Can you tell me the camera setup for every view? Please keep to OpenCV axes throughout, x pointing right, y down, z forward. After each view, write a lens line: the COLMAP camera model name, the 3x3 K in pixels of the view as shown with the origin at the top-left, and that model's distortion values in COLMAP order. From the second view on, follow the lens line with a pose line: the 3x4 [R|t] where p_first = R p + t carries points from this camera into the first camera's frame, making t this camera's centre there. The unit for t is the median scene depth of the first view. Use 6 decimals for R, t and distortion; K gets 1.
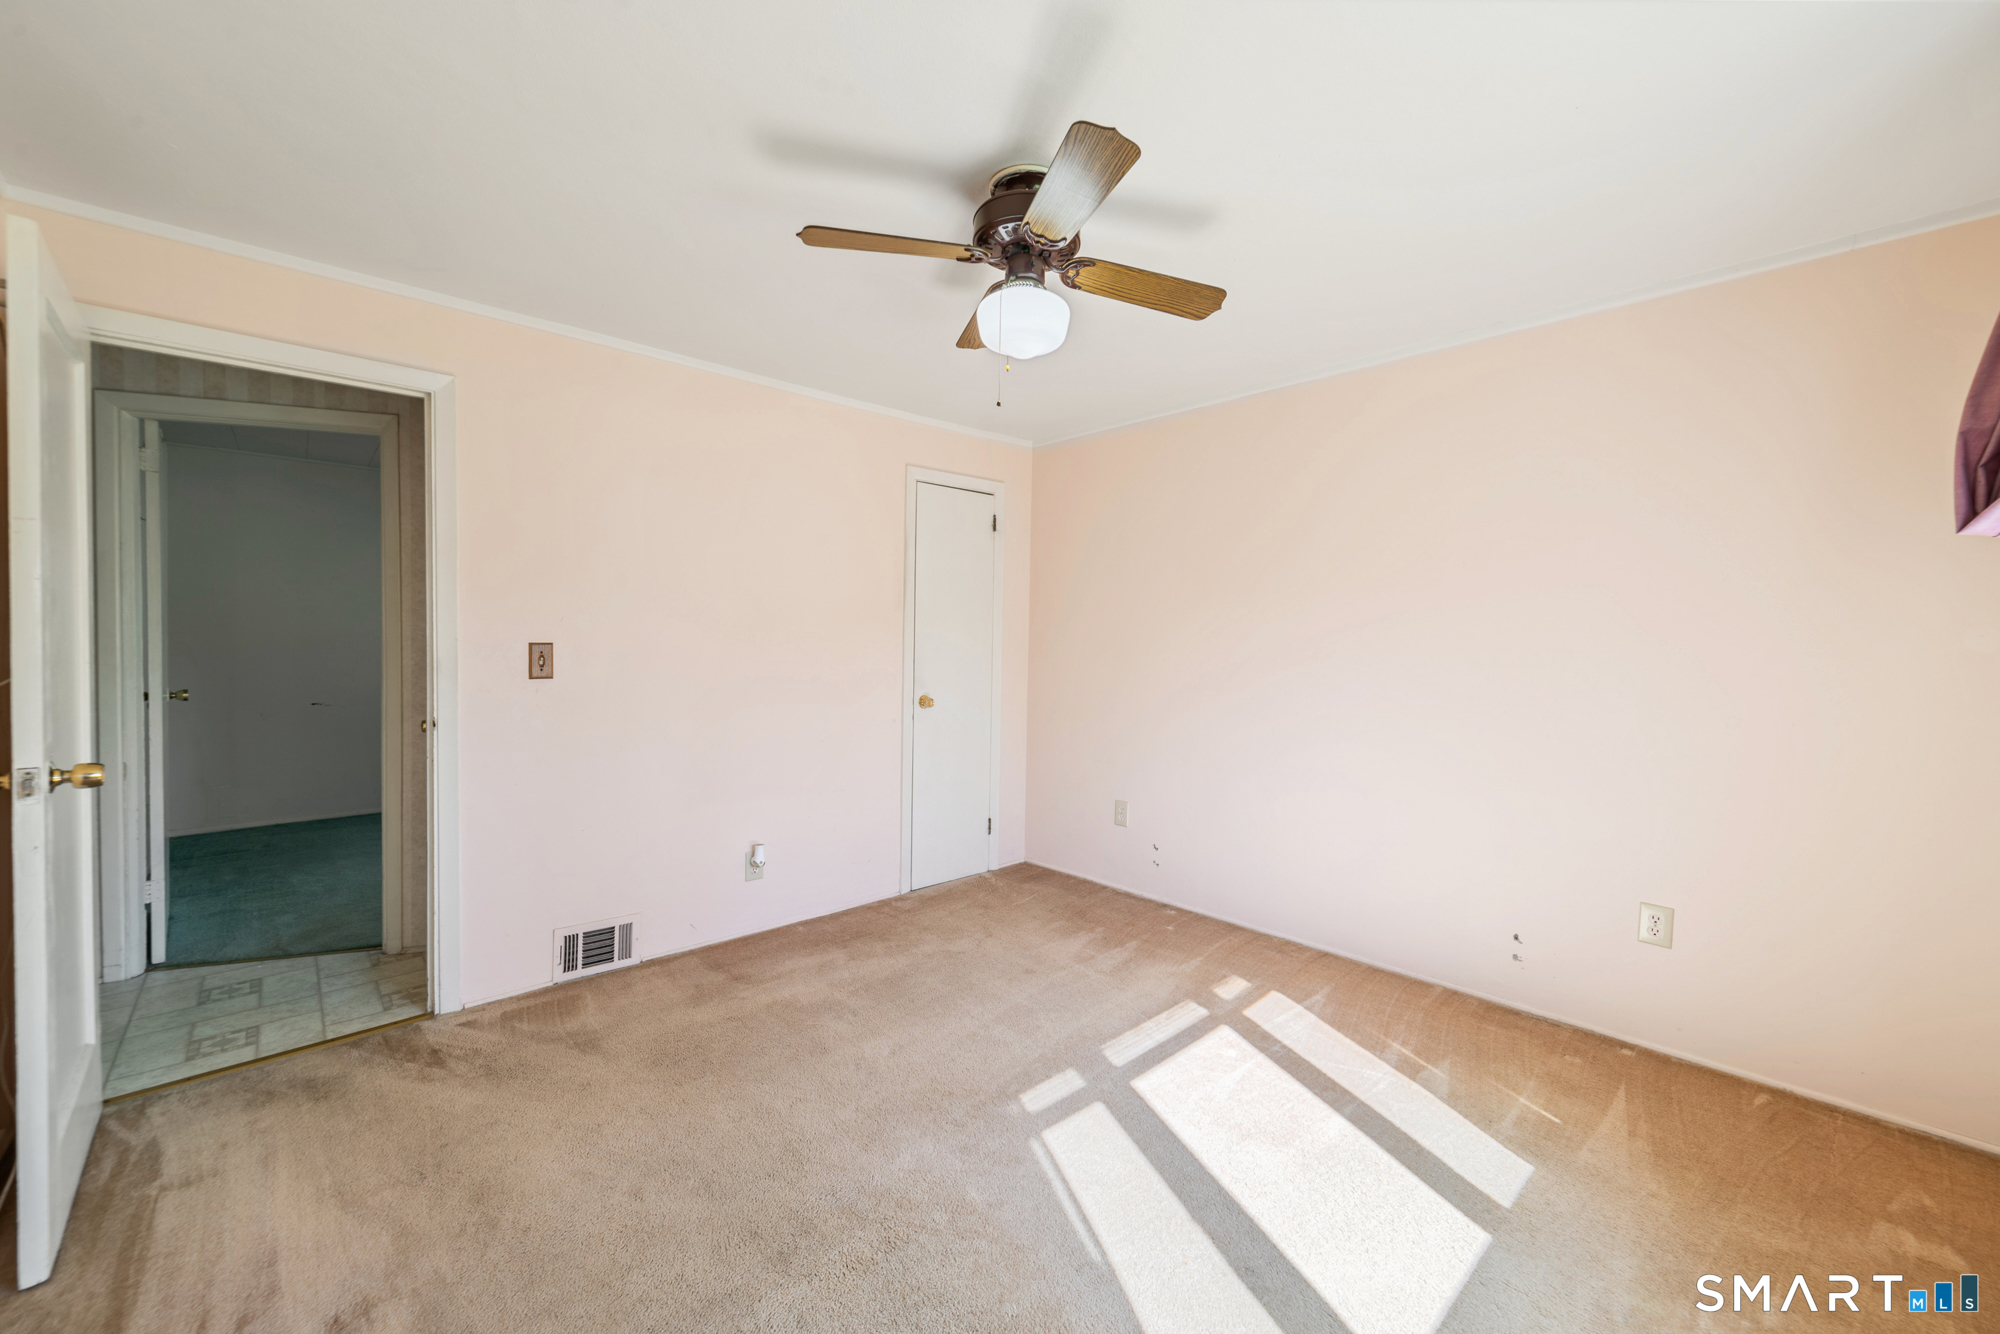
lens RADIAL K [[799.0, 0, 964.6], [0, 799.0, 640.5], [0, 0, 1]] dist [-0.010610, 0.000280]
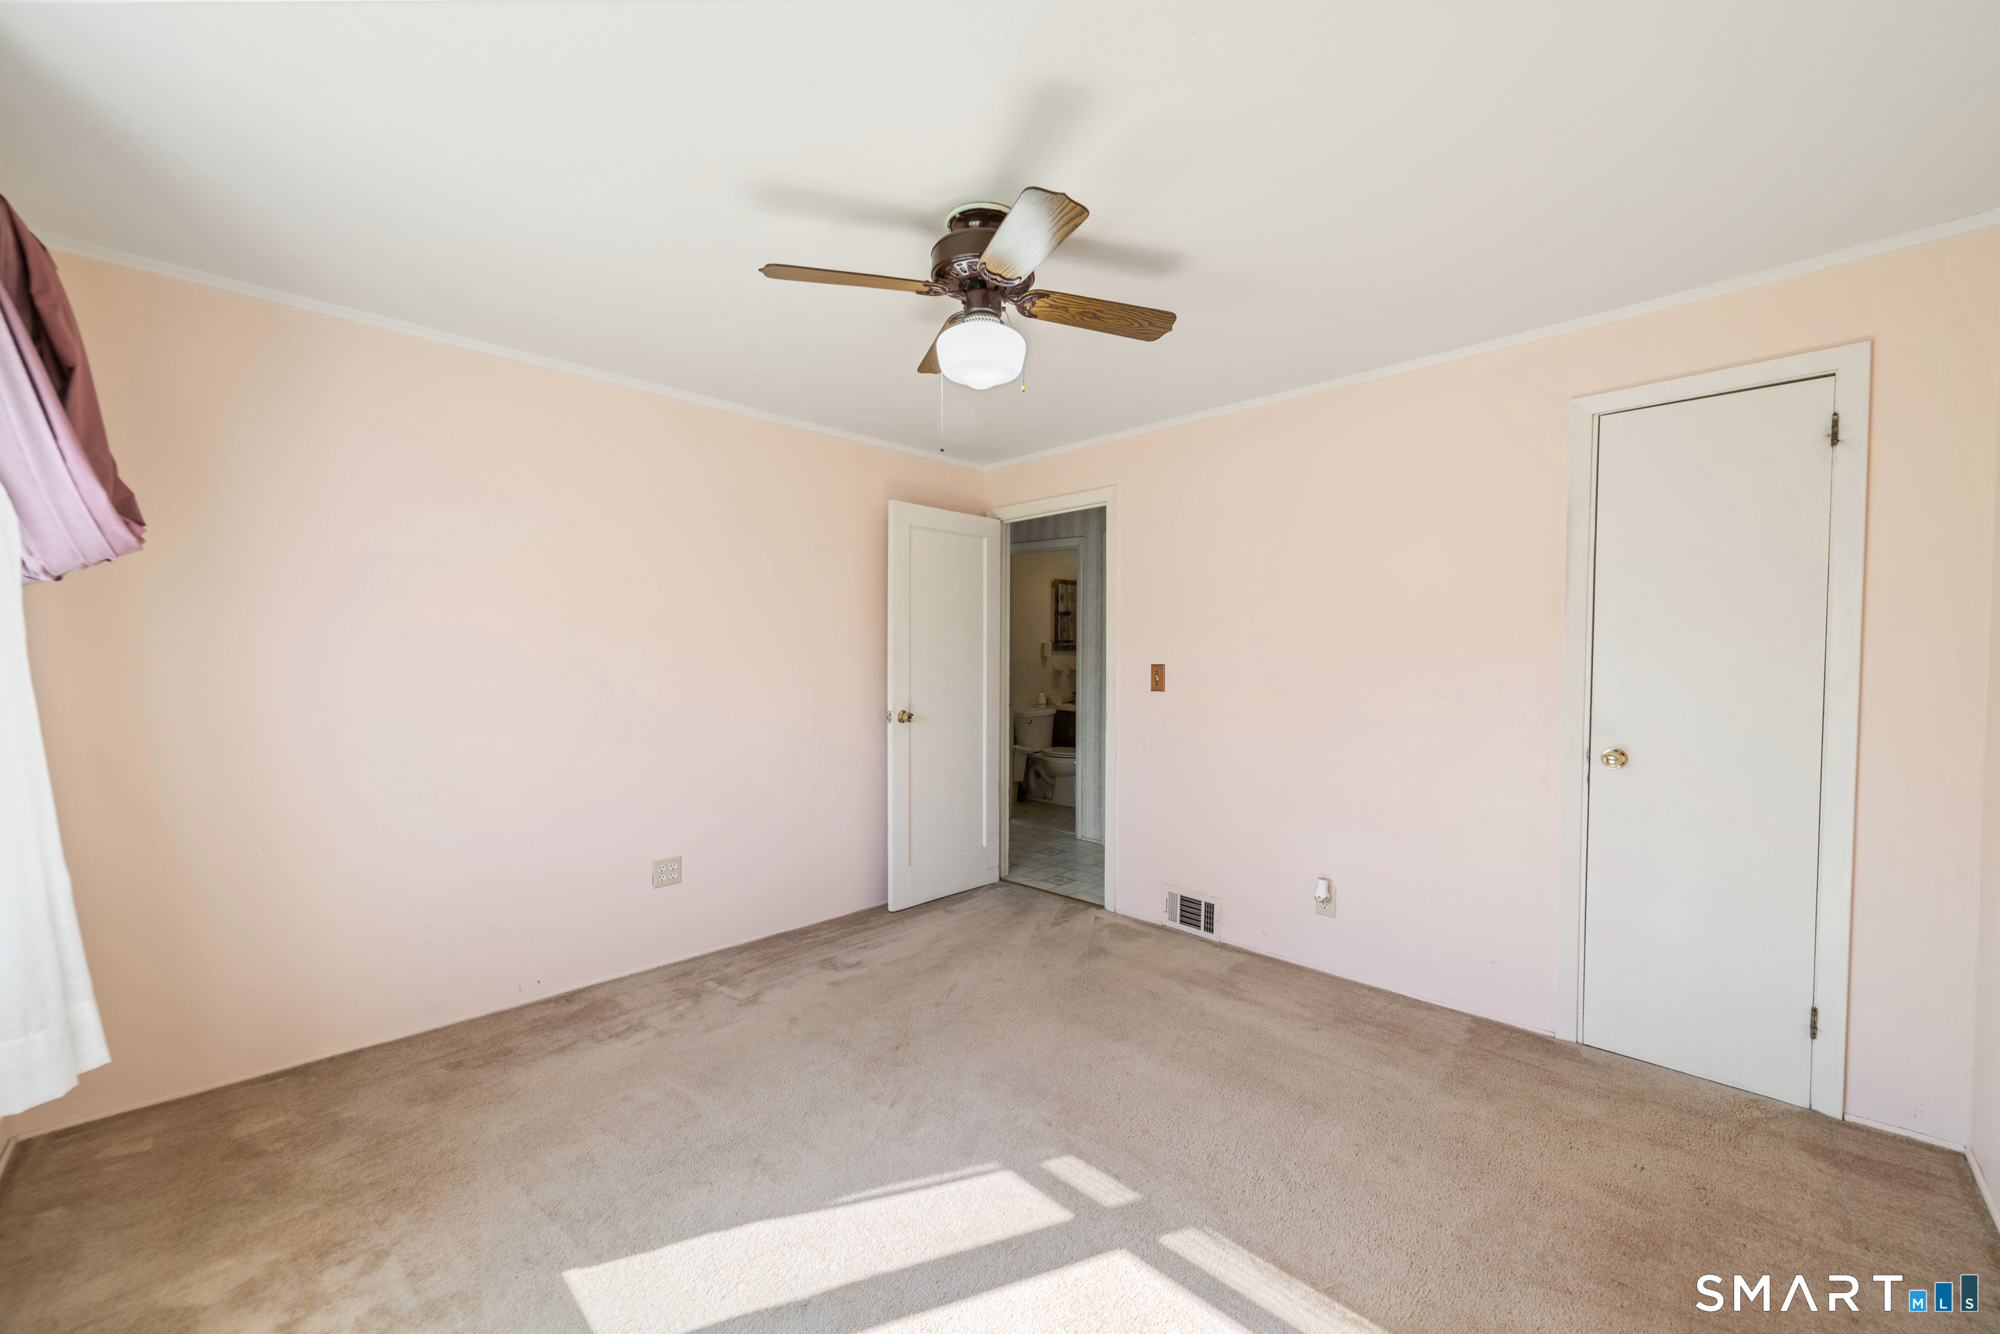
lens RADIAL K [[778.4, 0, 1001.4], [0, 778.4, 678.2], [0, 0, 1]] dist [-0.000465, 0.000030]
pose [[0.050652, 0.030324, -0.998256, 0.842050], [0.006269, 0.999510, 0.030680, -0.017024], [0.998697, -0.007812, 0.050437, 0.764424]]
